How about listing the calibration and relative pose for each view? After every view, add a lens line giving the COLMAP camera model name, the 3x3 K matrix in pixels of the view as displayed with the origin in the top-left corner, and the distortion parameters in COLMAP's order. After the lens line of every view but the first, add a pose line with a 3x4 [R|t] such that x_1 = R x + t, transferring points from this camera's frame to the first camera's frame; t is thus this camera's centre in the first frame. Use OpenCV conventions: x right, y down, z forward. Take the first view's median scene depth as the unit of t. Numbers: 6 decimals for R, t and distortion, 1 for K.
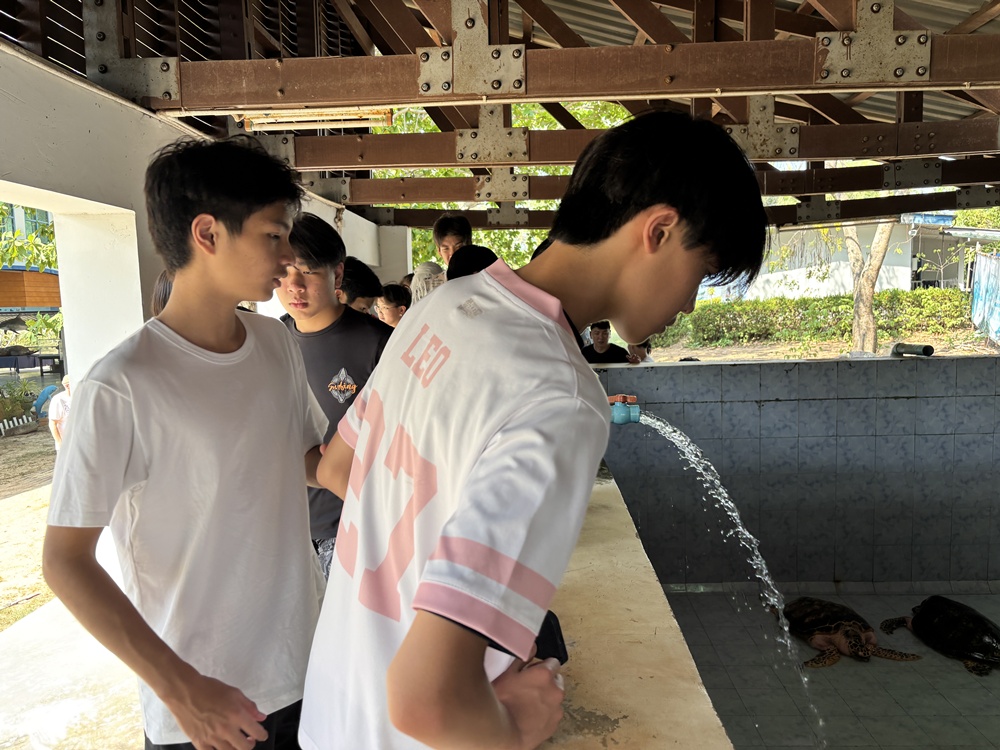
lens RADIAL K [[740.9, 0, 494.5], [0, 740.9, 376.4], [0, 0, 1]] dist [0.015528, -0.002800]
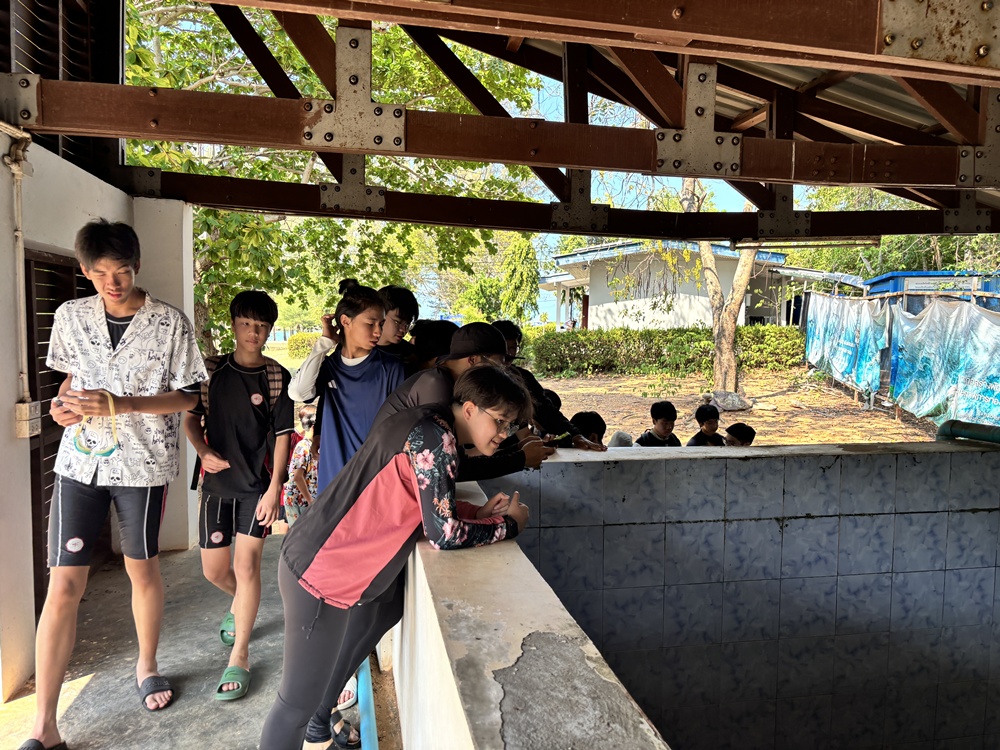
lens RADIAL K [[740.9, 0, 494.5], [0, 740.9, 376.4], [0, 0, 1]] dist [0.015528, -0.002800]
pose [[0.971218, 0.021654, 0.237208, -0.015307], [-0.015550, 0.999499, -0.027573, -0.061429], [-0.237686, 0.023091, 0.971068, 0.464846]]
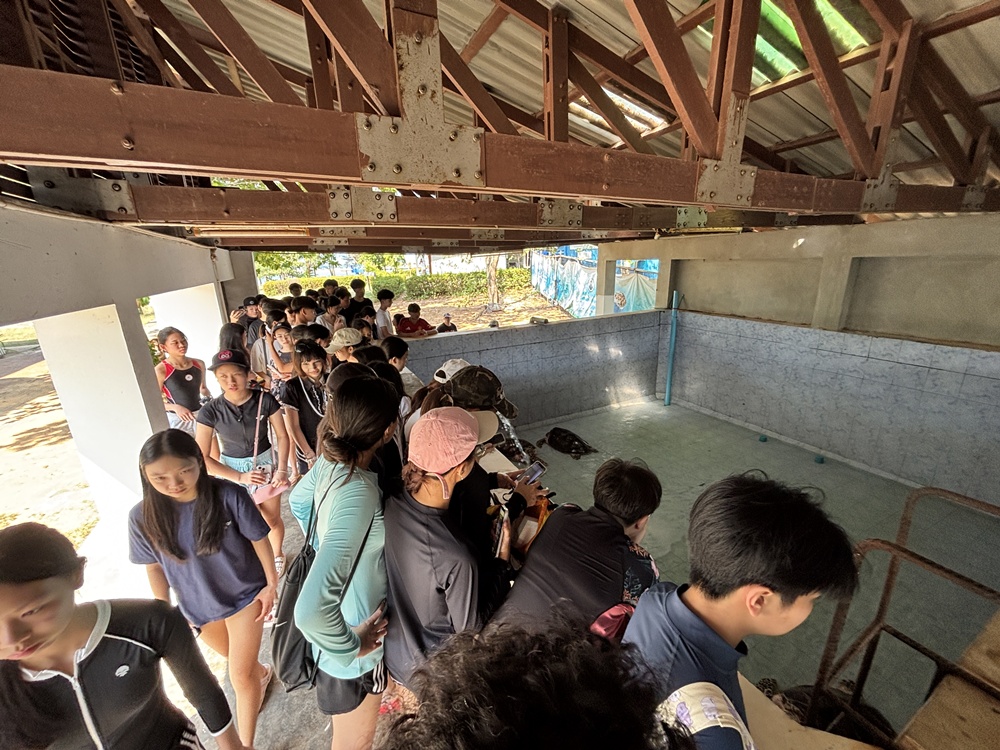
lens RADIAL K [[391.9, 0, 494.9], [0, 391.9, 377.2], [0, 0, 1]] dist [-0.001062, -0.000039]
pose [[0.875156, -0.137788, 0.463807, -0.119850], [0.054928, 0.980689, 0.187700, -0.096827], [-0.480714, -0.138790, 0.865824, 0.028429]]
